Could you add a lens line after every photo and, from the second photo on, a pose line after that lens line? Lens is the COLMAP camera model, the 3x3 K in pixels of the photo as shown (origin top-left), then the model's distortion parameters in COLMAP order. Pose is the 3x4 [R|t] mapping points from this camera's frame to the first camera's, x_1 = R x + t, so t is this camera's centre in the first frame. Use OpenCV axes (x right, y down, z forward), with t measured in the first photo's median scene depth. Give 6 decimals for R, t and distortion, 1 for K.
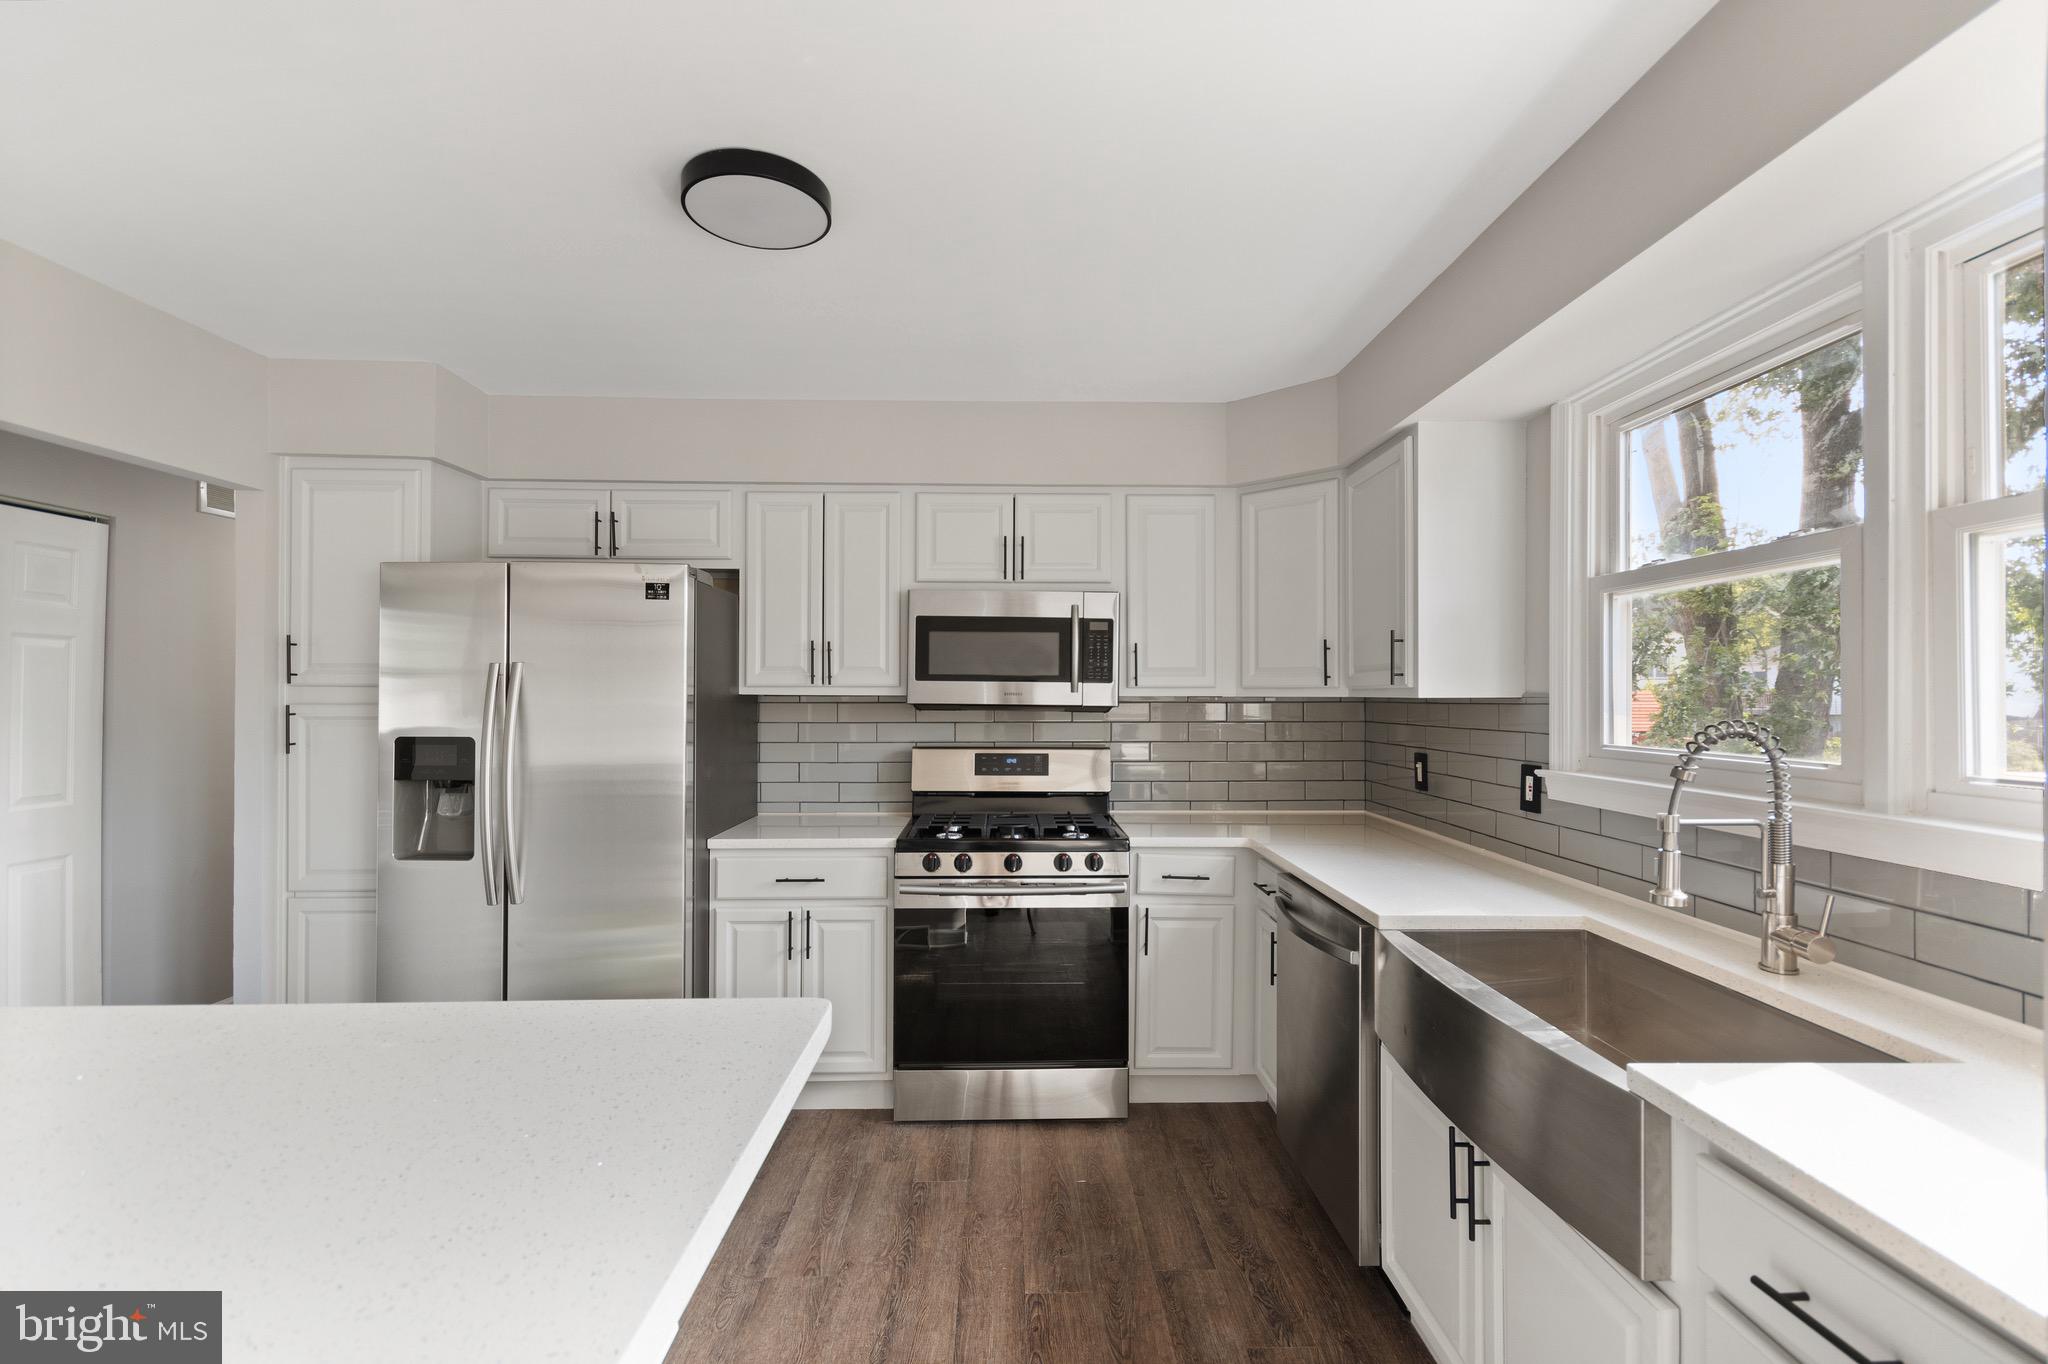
lens RADIAL K [[916.3, 0, 1024.0], [0, 916.3, 682.0], [0, 0, 1]] dist [-0.001285, 0.006012]
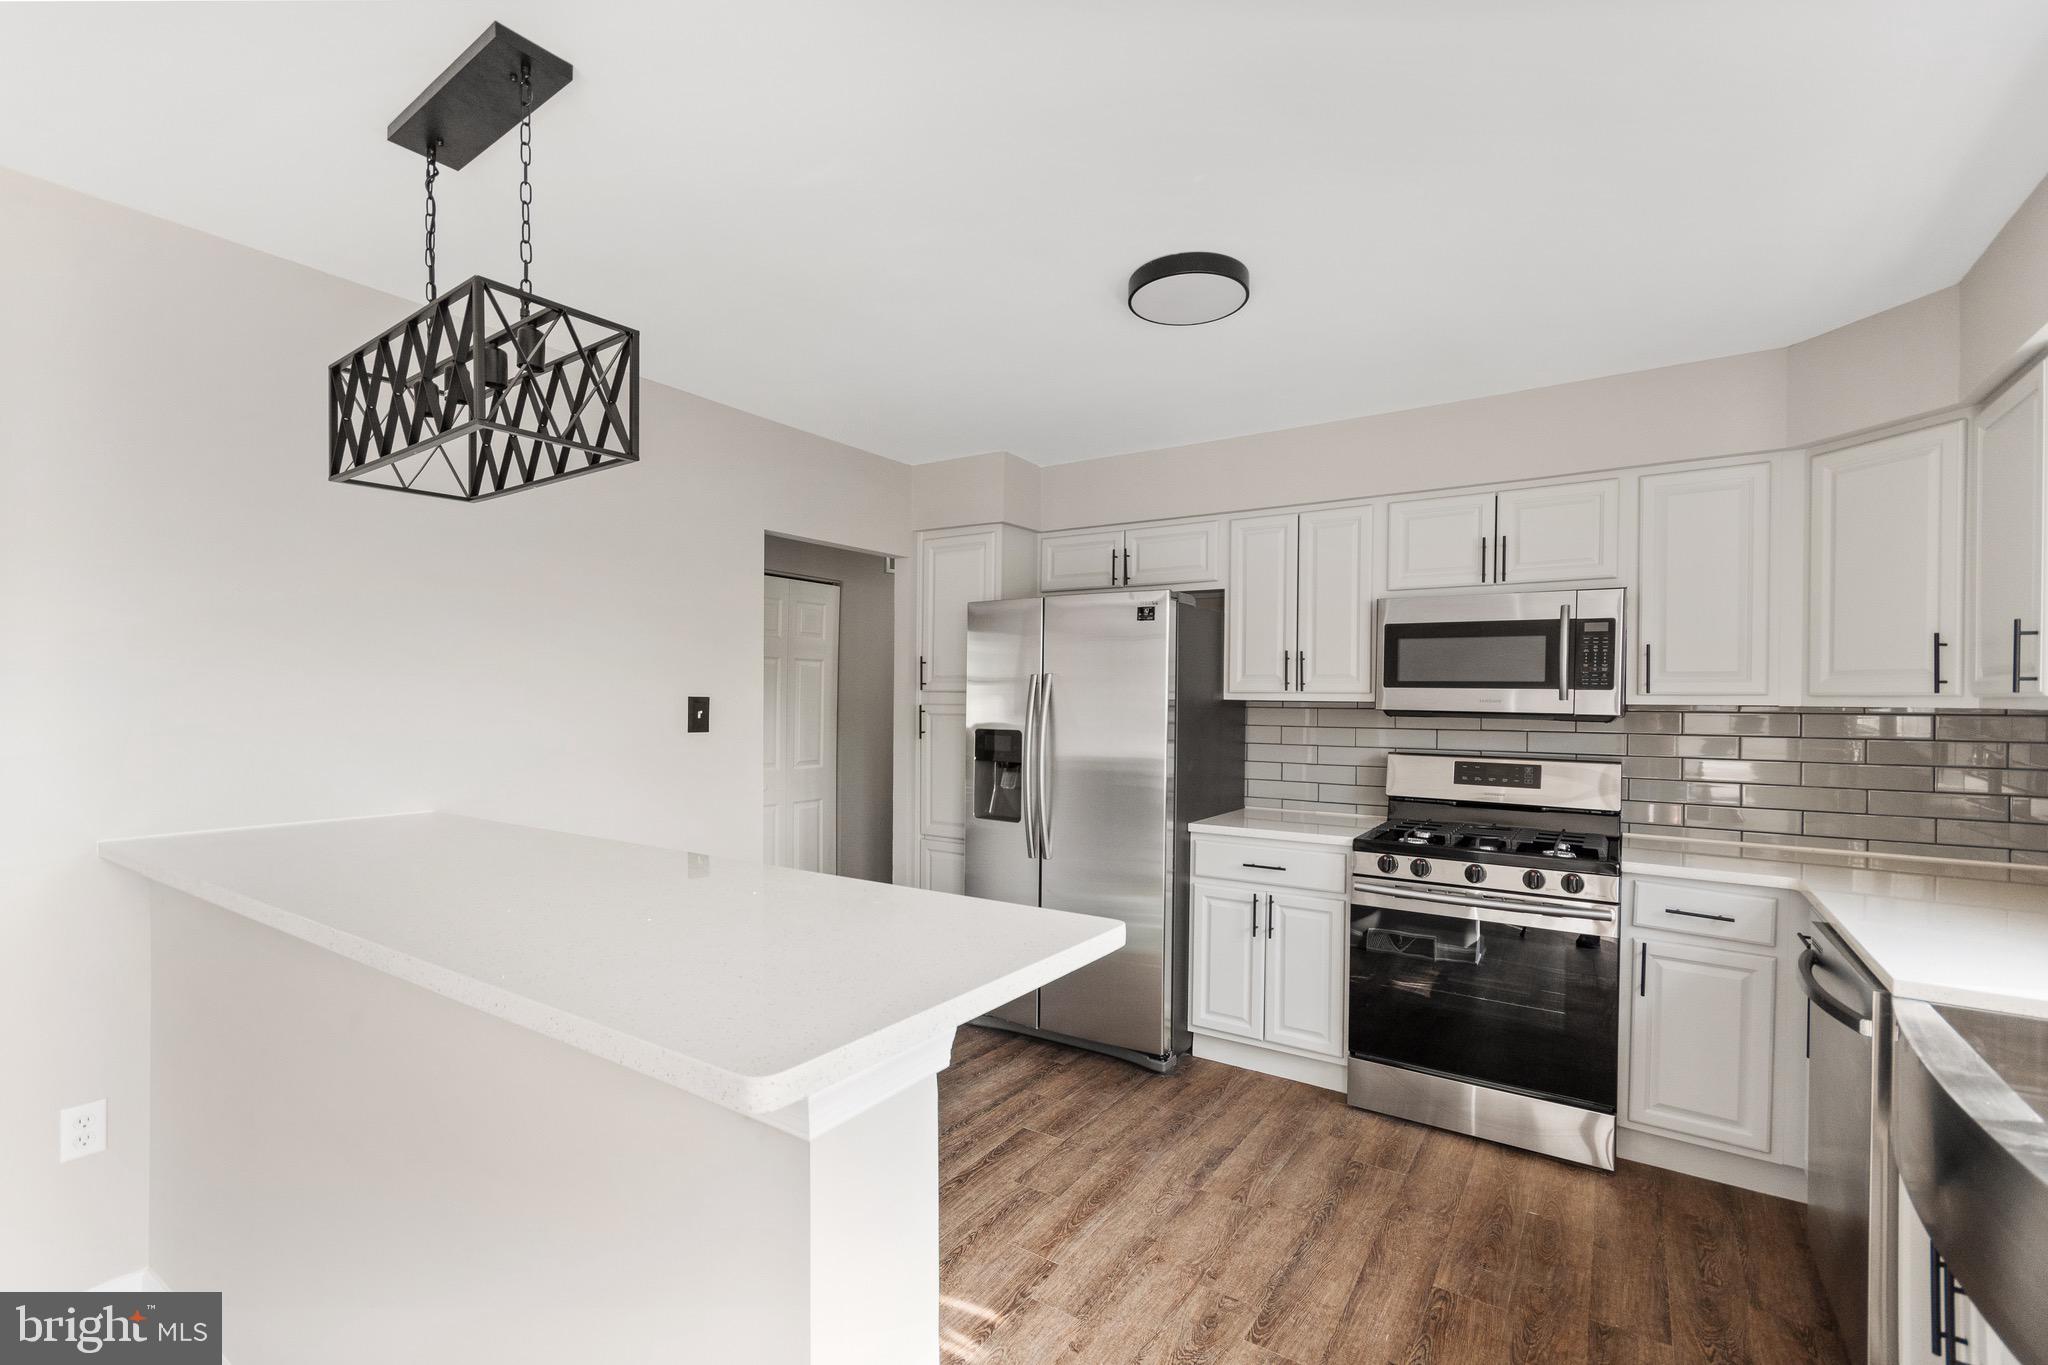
lens RADIAL K [[916.3, 0, 1024.0], [0, 916.3, 682.5], [0, 0, 1]] dist [-0.001285, 0.006012]
pose [[0.813331, -0.004017, -0.581787, 0.165408], [0.001343, 0.999986, -0.005027, -0.002418], [0.581799, 0.003307, 0.813326, -0.075134]]
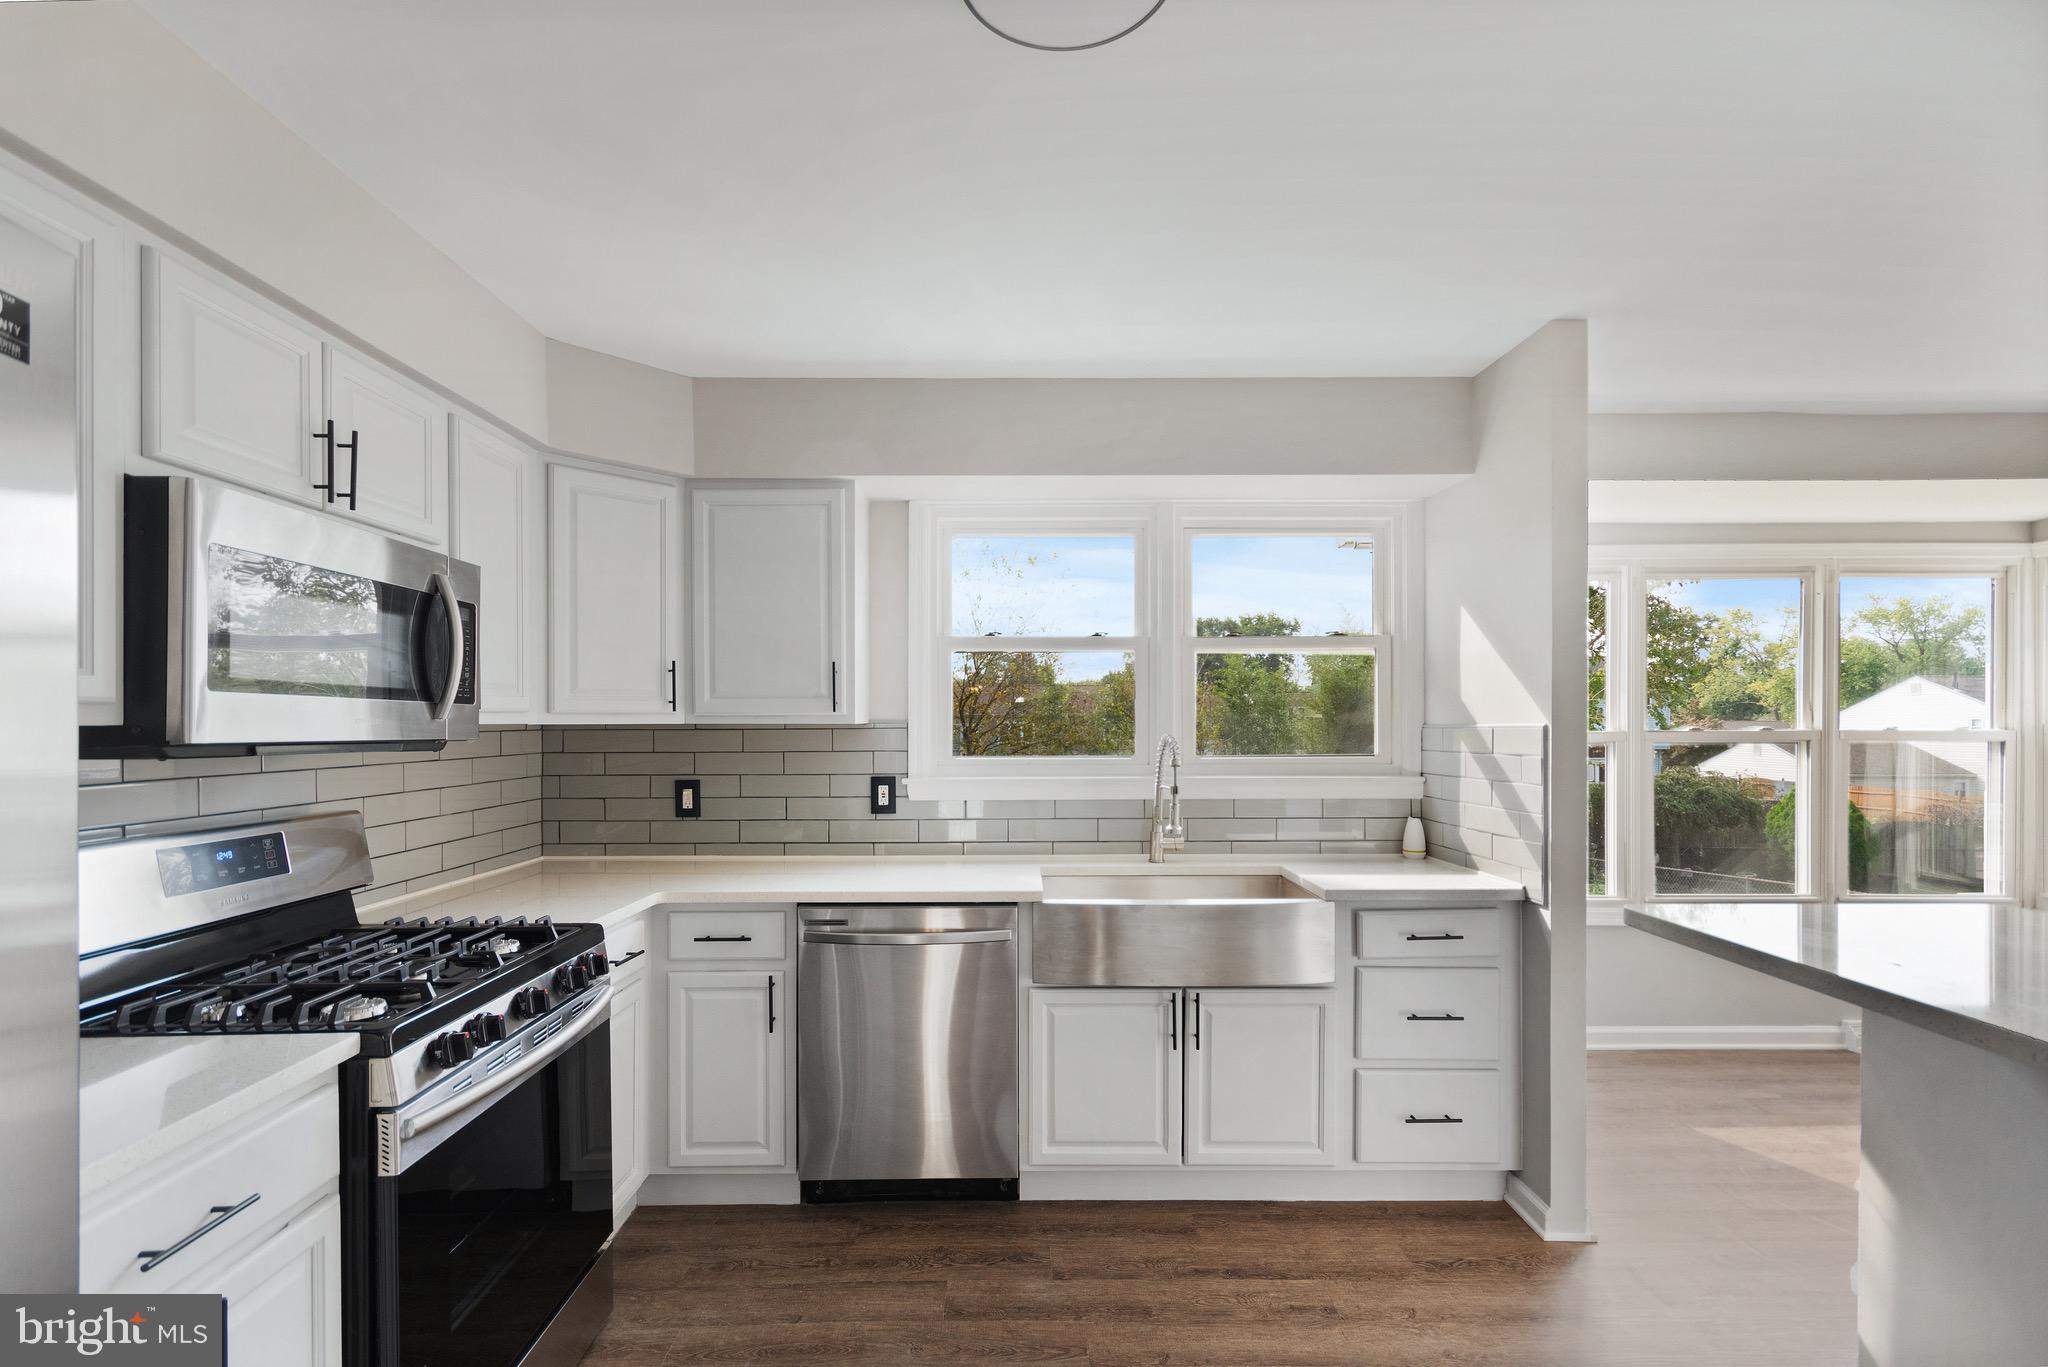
lens RADIAL K [[916.3, 0, 1024.0], [0, 916.3, 683.5], [0, 0, 1]] dist [-0.001285, 0.006012]
pose [[0.003759, 0.042403, 0.999094, -0.614419], [-0.013029, 0.999018, -0.042351, 0.009514], [-0.999908, -0.012858, 0.004308, 0.666513]]
